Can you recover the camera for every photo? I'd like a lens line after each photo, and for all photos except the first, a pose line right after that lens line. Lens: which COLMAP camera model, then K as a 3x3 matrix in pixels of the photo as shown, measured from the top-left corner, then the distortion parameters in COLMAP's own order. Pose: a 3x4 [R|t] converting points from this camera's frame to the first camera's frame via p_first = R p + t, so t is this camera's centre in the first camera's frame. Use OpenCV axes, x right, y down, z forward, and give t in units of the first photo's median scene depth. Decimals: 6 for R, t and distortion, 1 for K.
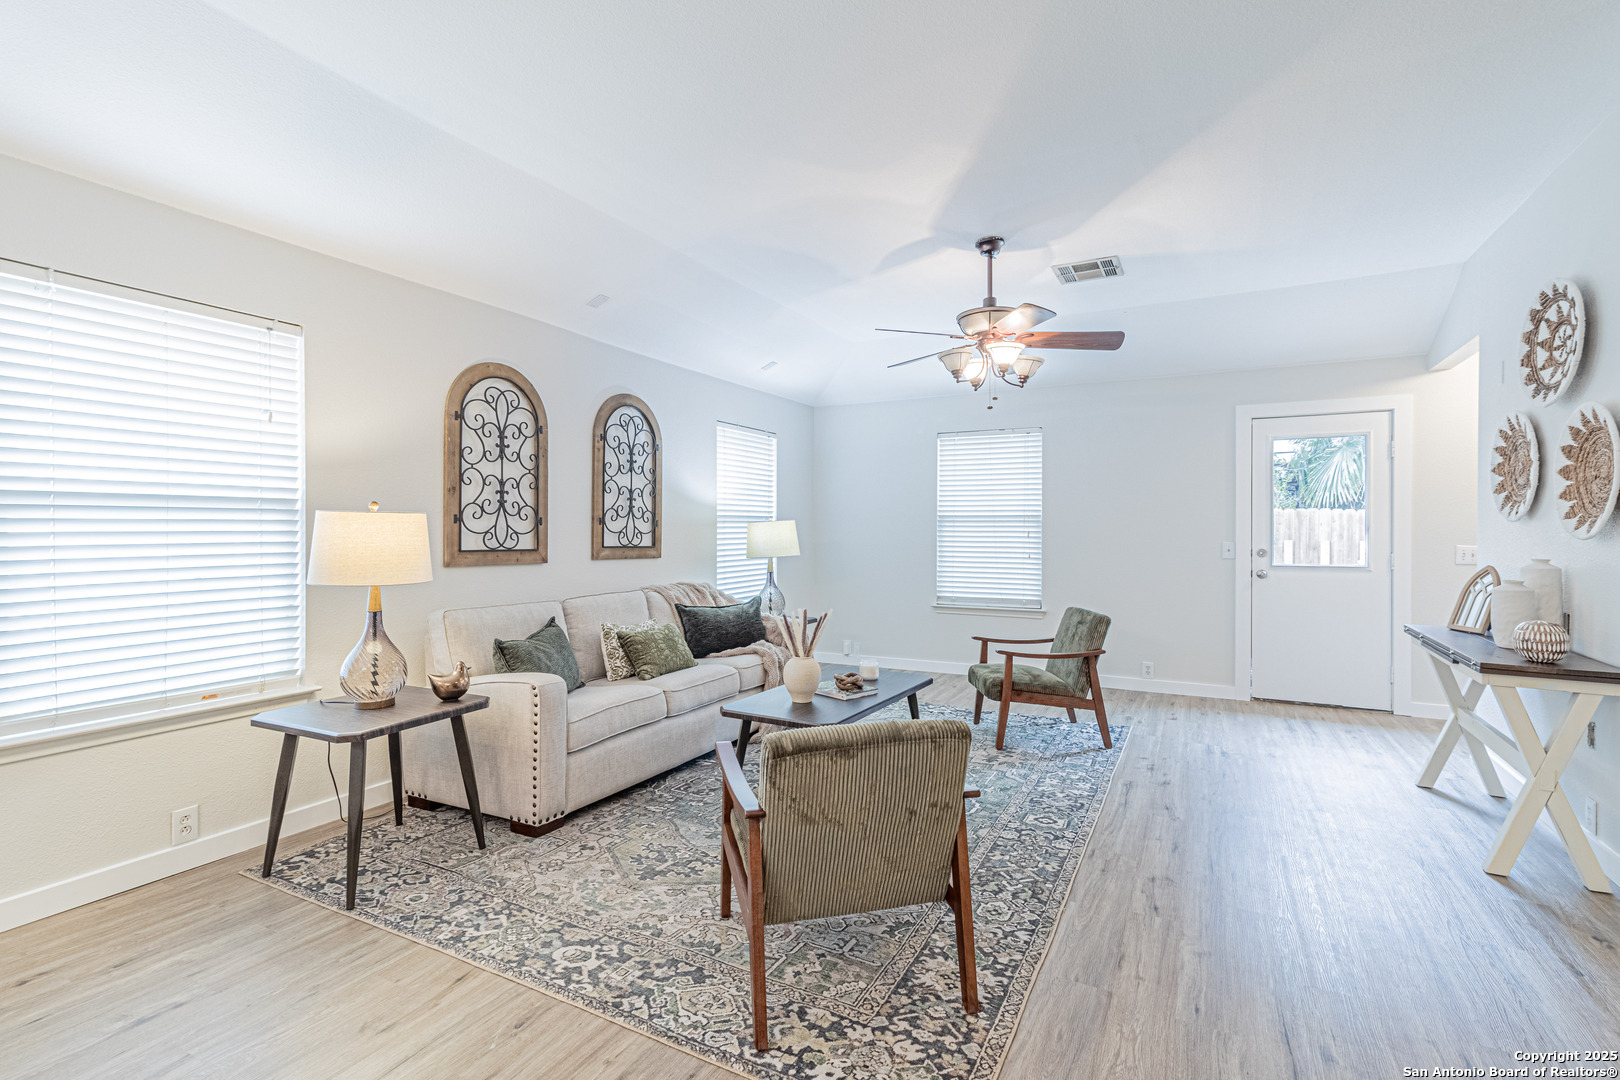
lens RADIAL K [[753.4, 0, 827.7], [0, 753.4, 531.2], [0, 0, 1]] dist [0.006145, 0.001177]
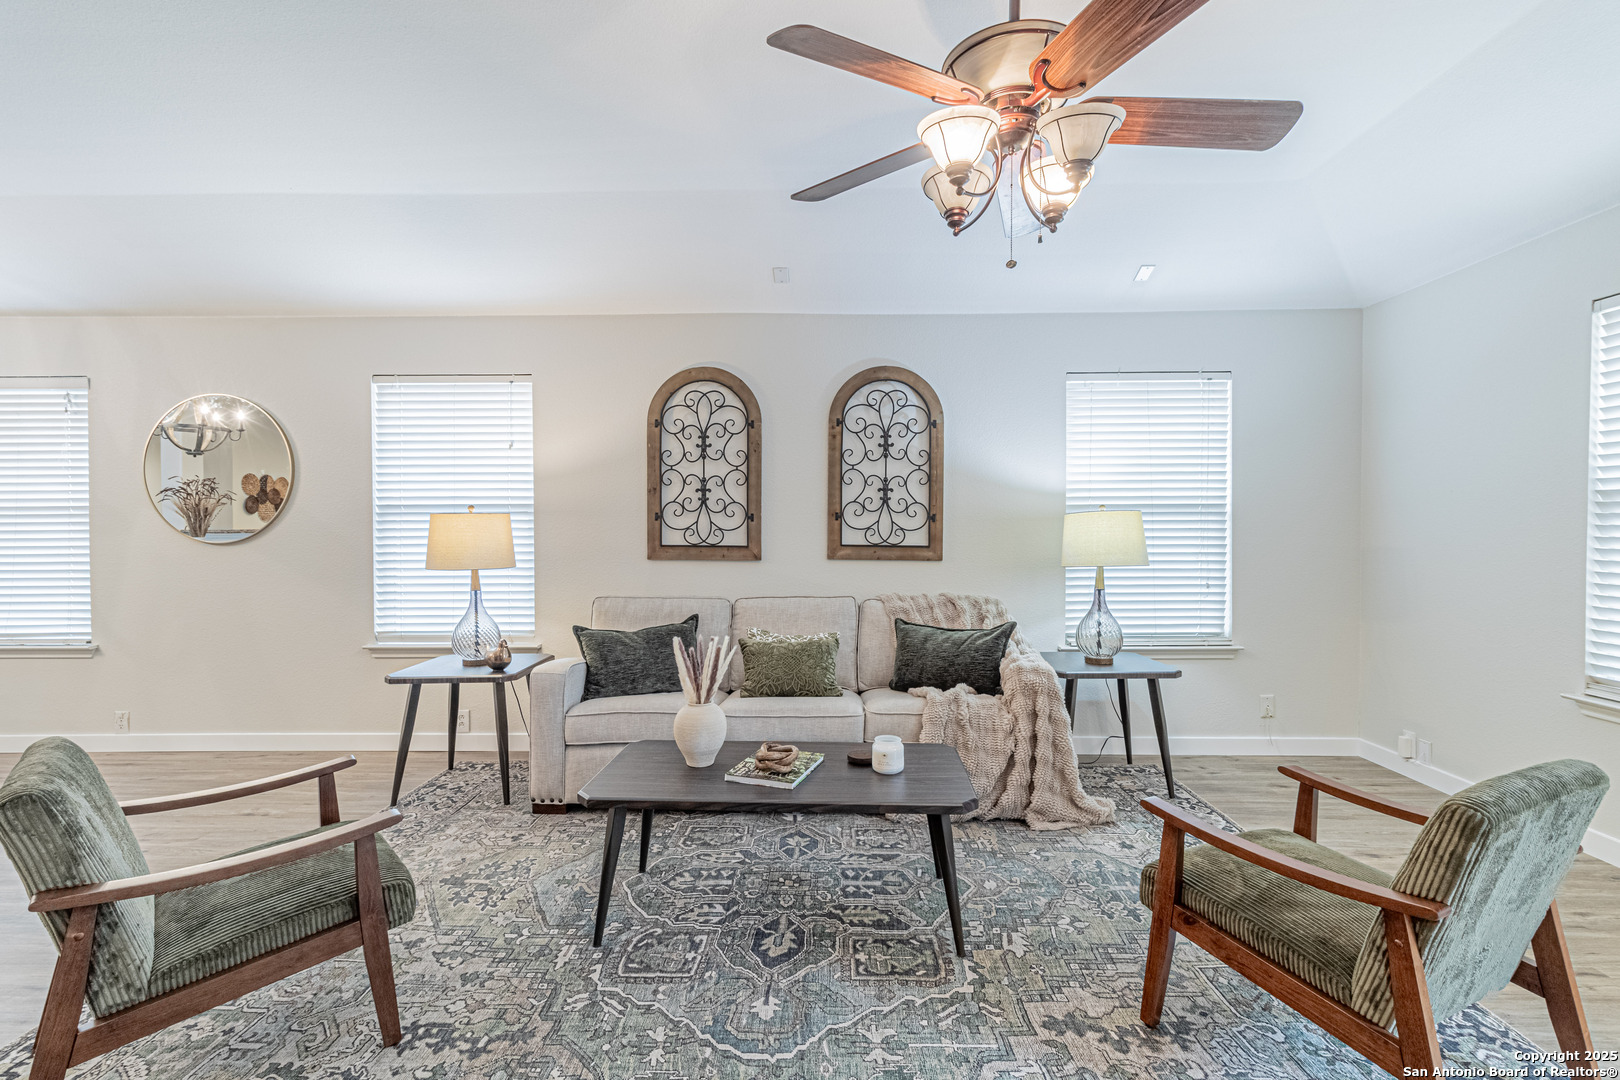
lens RADIAL K [[753.4, 0, 804.8], [0, 753.4, 533.1], [0, 0, 1]] dist [0.006145, 0.001177]
pose [[0.437722, 0.005555, -0.899093, 0.564382], [0.000326, 0.999980, 0.006336, 0.001168], [0.899110, -0.003066, 0.437711, 0.666000]]
